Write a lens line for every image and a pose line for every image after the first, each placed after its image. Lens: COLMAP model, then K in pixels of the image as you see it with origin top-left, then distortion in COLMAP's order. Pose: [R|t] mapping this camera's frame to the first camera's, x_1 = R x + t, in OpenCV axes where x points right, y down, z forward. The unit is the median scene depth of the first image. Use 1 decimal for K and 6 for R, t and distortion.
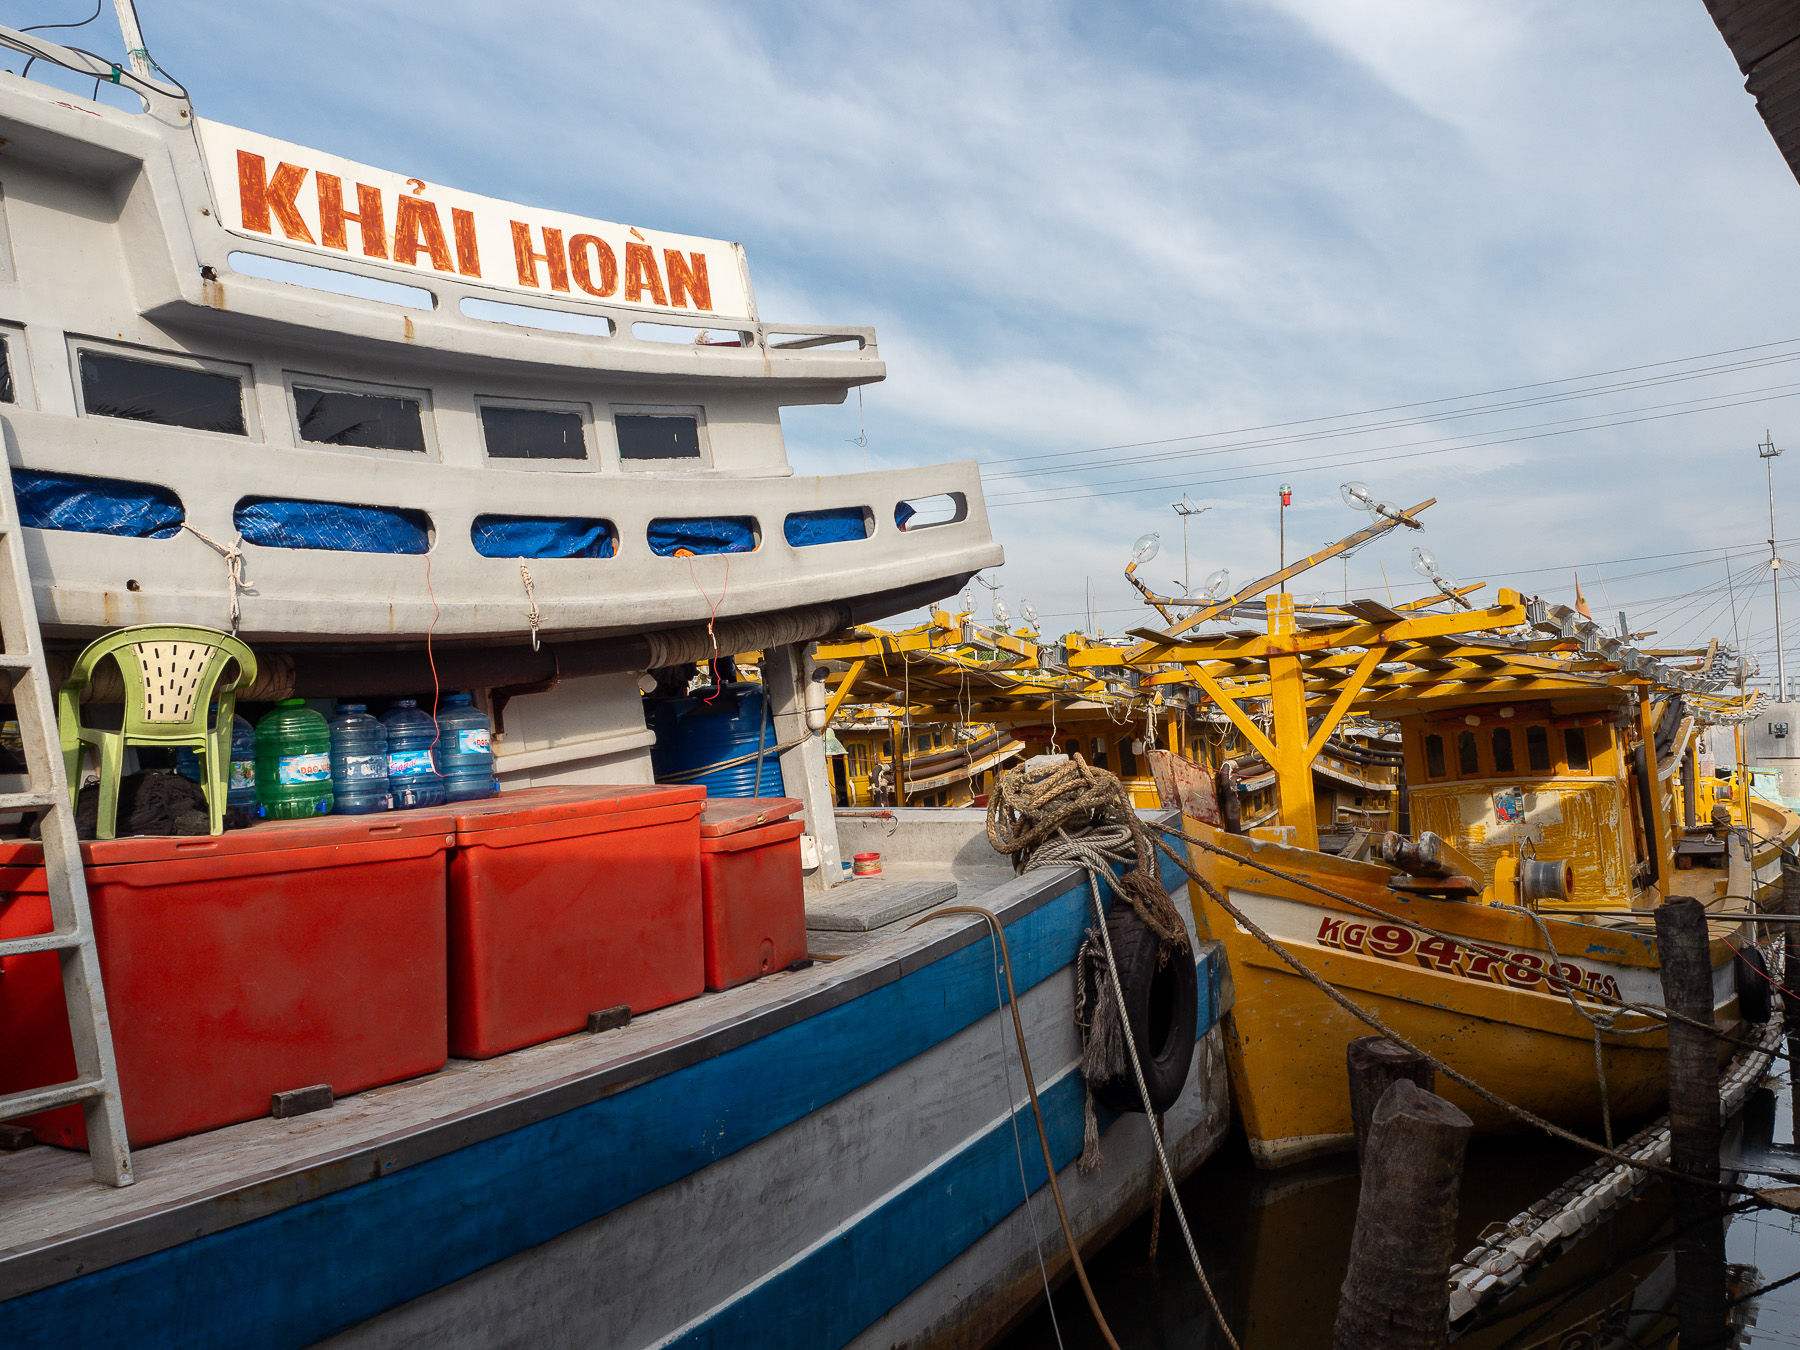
lens RADIAL K [[1497.2, 0, 900.0], [0, 1497.2, 675.0], [0, 0, 1]] dist [-0.004750, -0.041708]
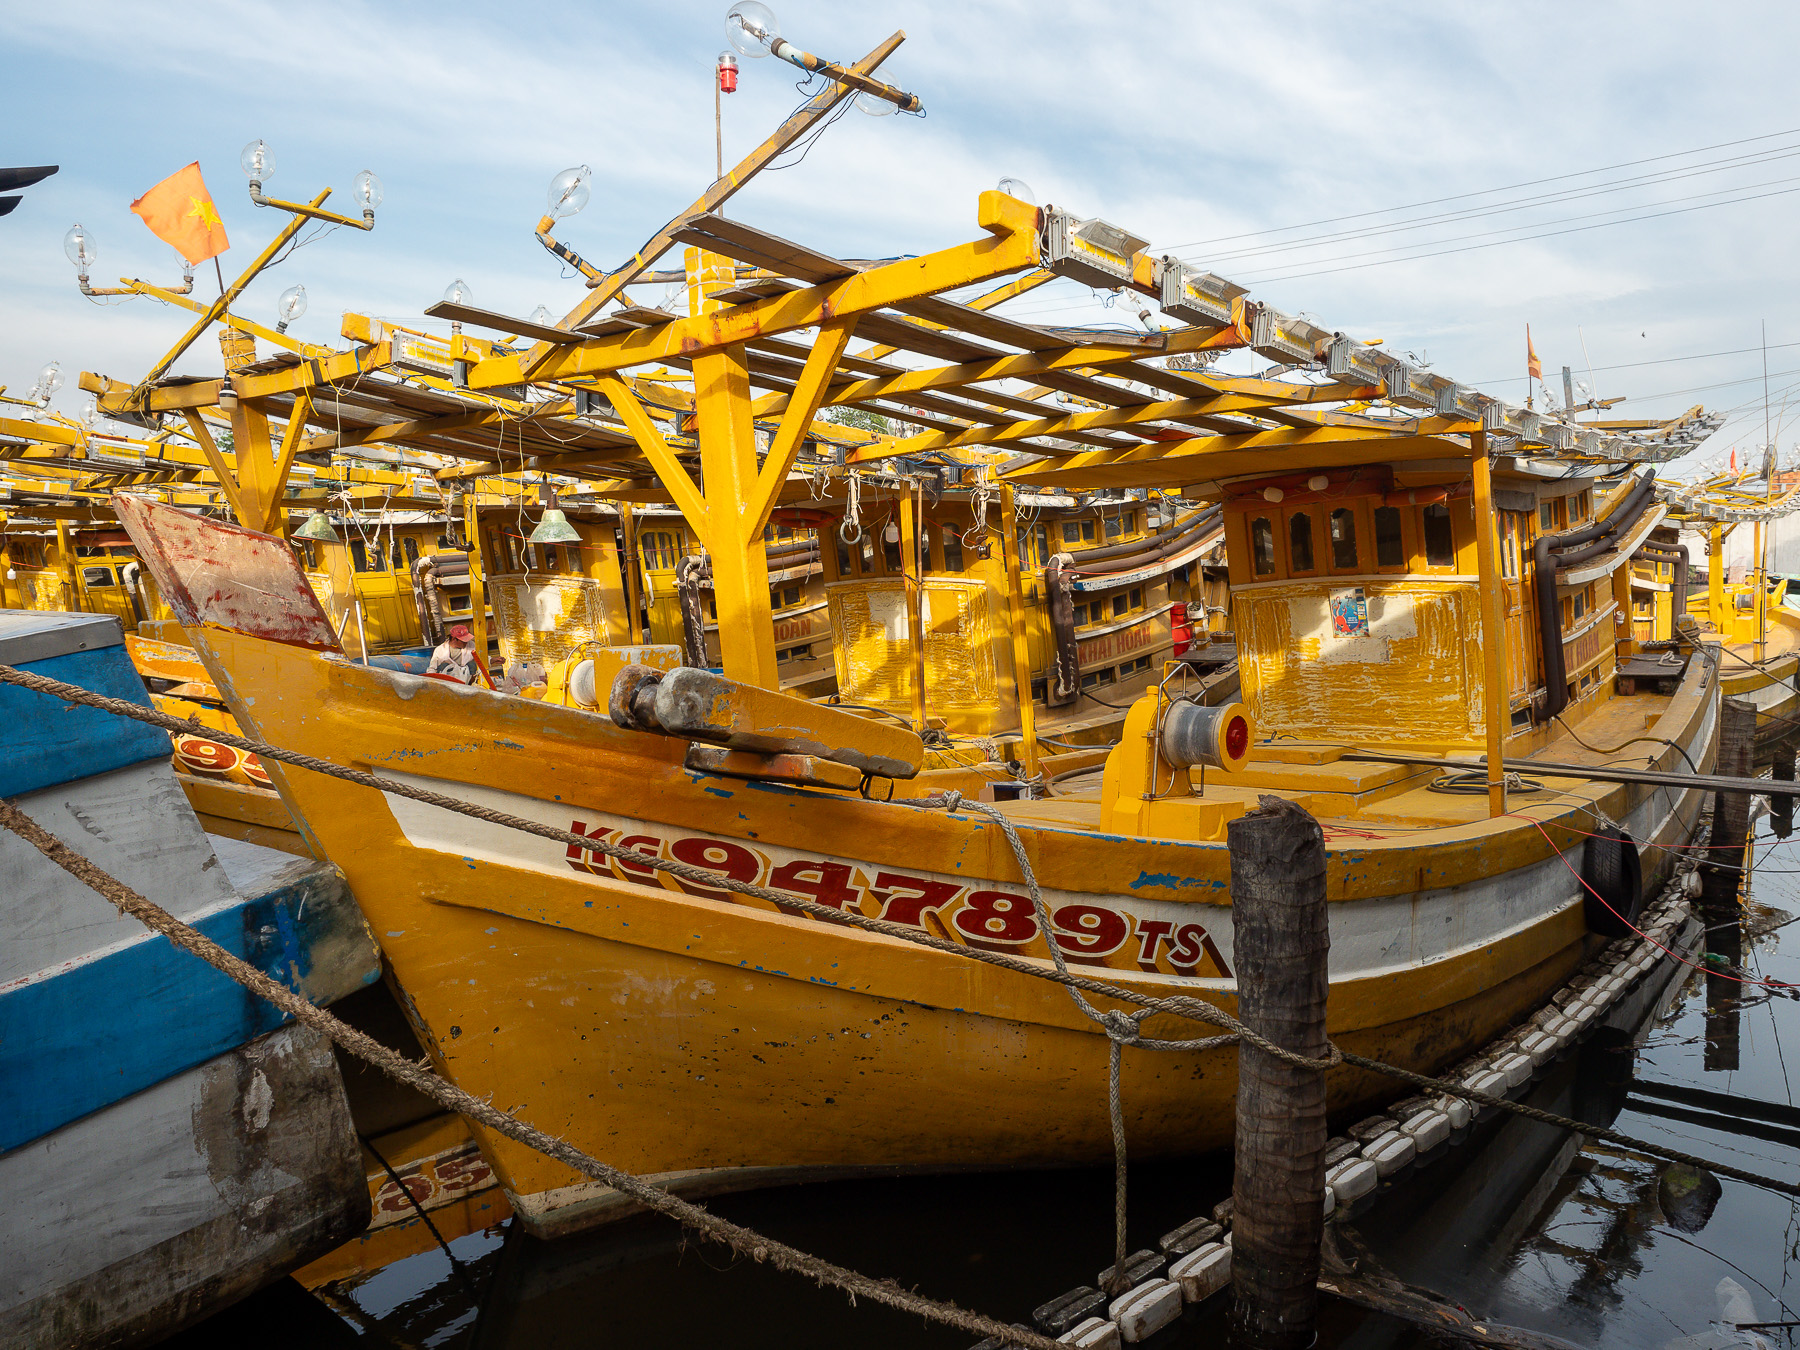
lens RADIAL K [[1343.4, 0, 900.0], [0, 1343.4, 675.0], [0, 0, 1]] dist [-0.019103, -0.002800]
pose [[0.995291, 0.016482, -0.095522, 0.390739], [-0.002953, 0.990136, 0.140079, 0.038588], [0.096889, -0.139137, 0.985522, 0.484513]]
